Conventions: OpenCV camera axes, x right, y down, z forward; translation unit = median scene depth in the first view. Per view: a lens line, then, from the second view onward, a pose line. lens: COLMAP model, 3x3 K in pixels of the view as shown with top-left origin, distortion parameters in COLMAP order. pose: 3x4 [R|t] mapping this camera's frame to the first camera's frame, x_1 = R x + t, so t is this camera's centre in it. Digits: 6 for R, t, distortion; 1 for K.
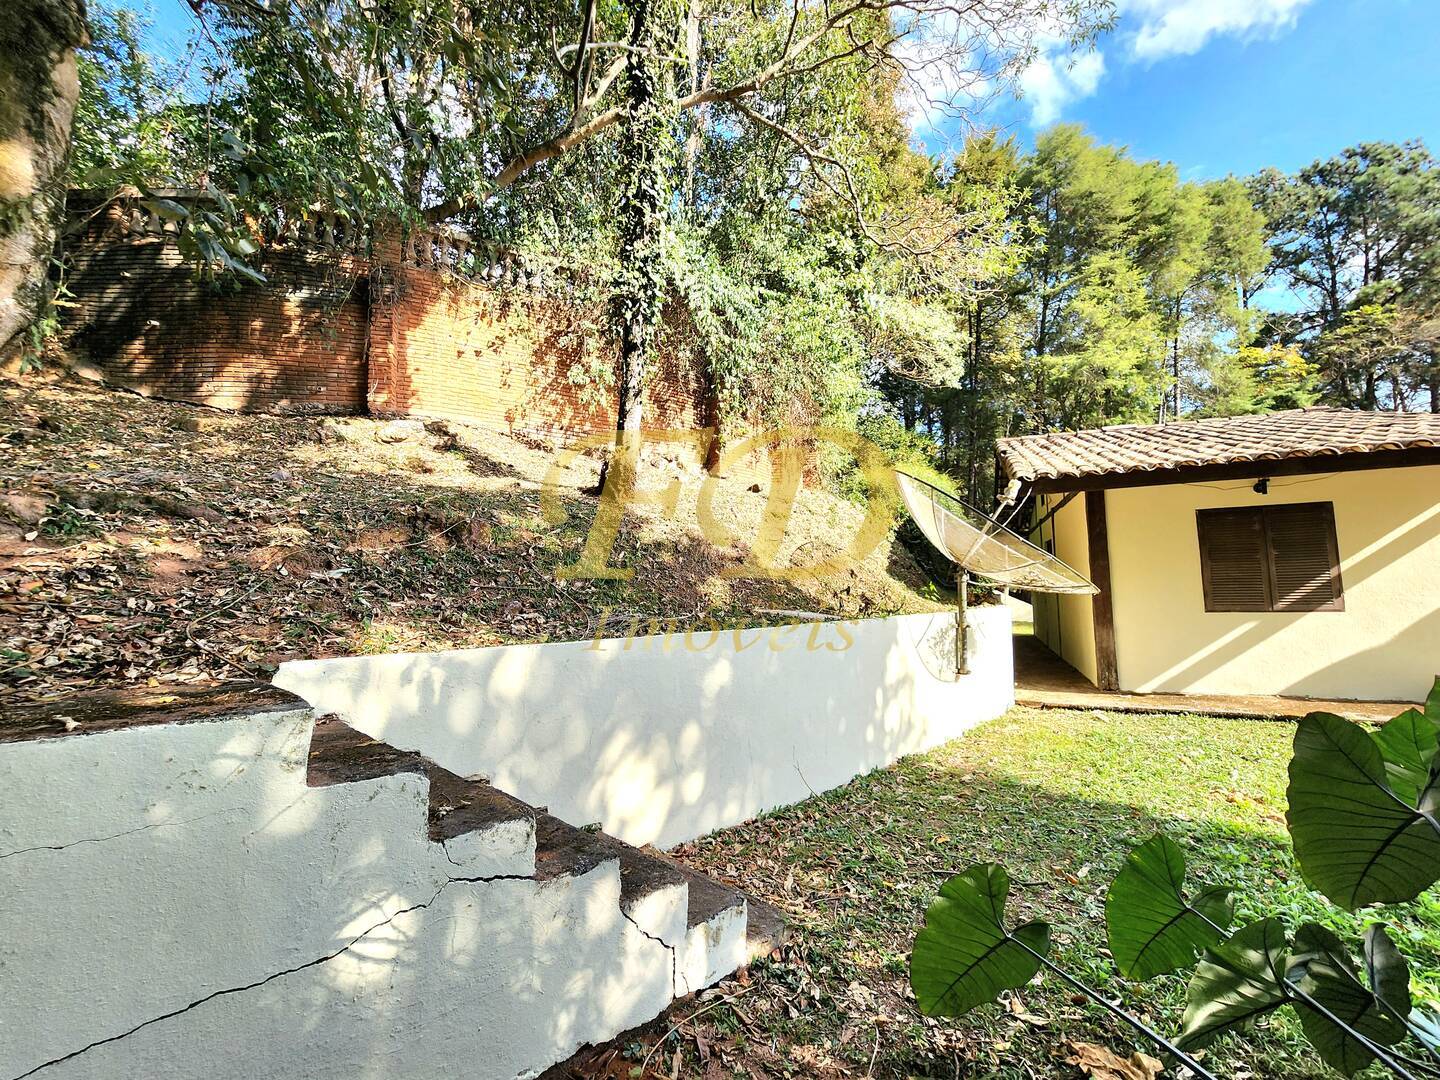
lens RADIAL K [[594.4, 0, 712.1], [0, 594.4, 539.7], [0, 0, 1]] dist [0.000182, 0.000461]
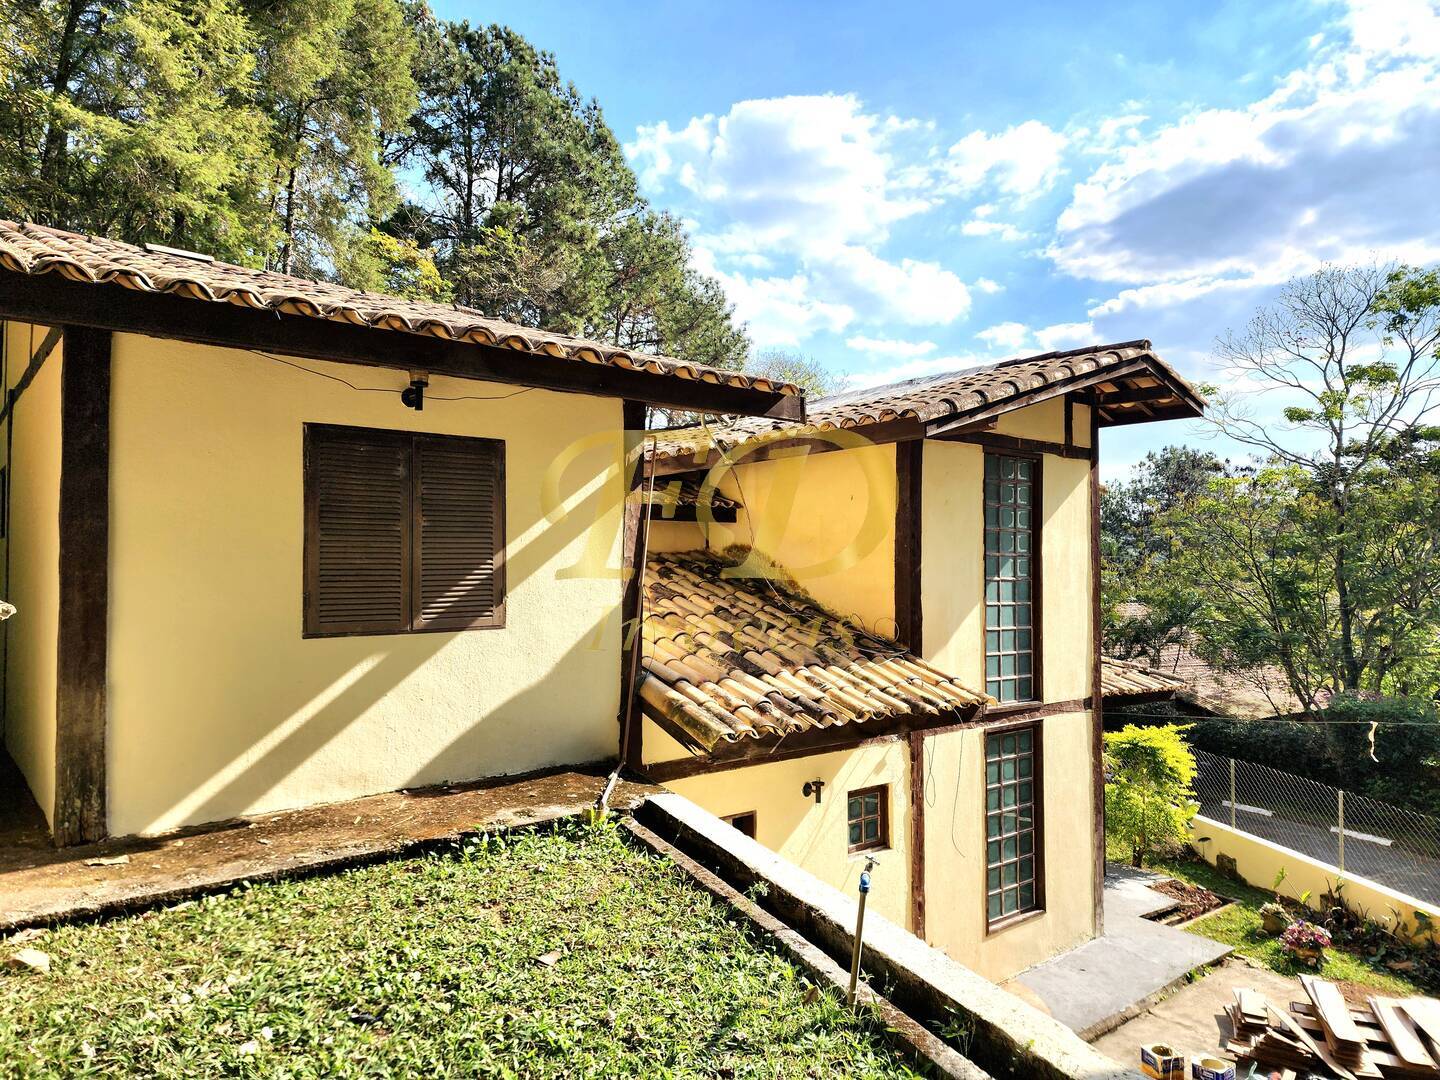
lens RADIAL K [[952.3, 0, 720.0], [0, 952.3, 540.0], [0, 0, 1]] dist [0.040754, -0.004383]
pose [[0.450255, 0.039045, 0.892046, 0.283870], [-0.080910, 0.996717, -0.002788, 0.017301], [-0.889227, -0.070921, 0.451936, 0.352832]]
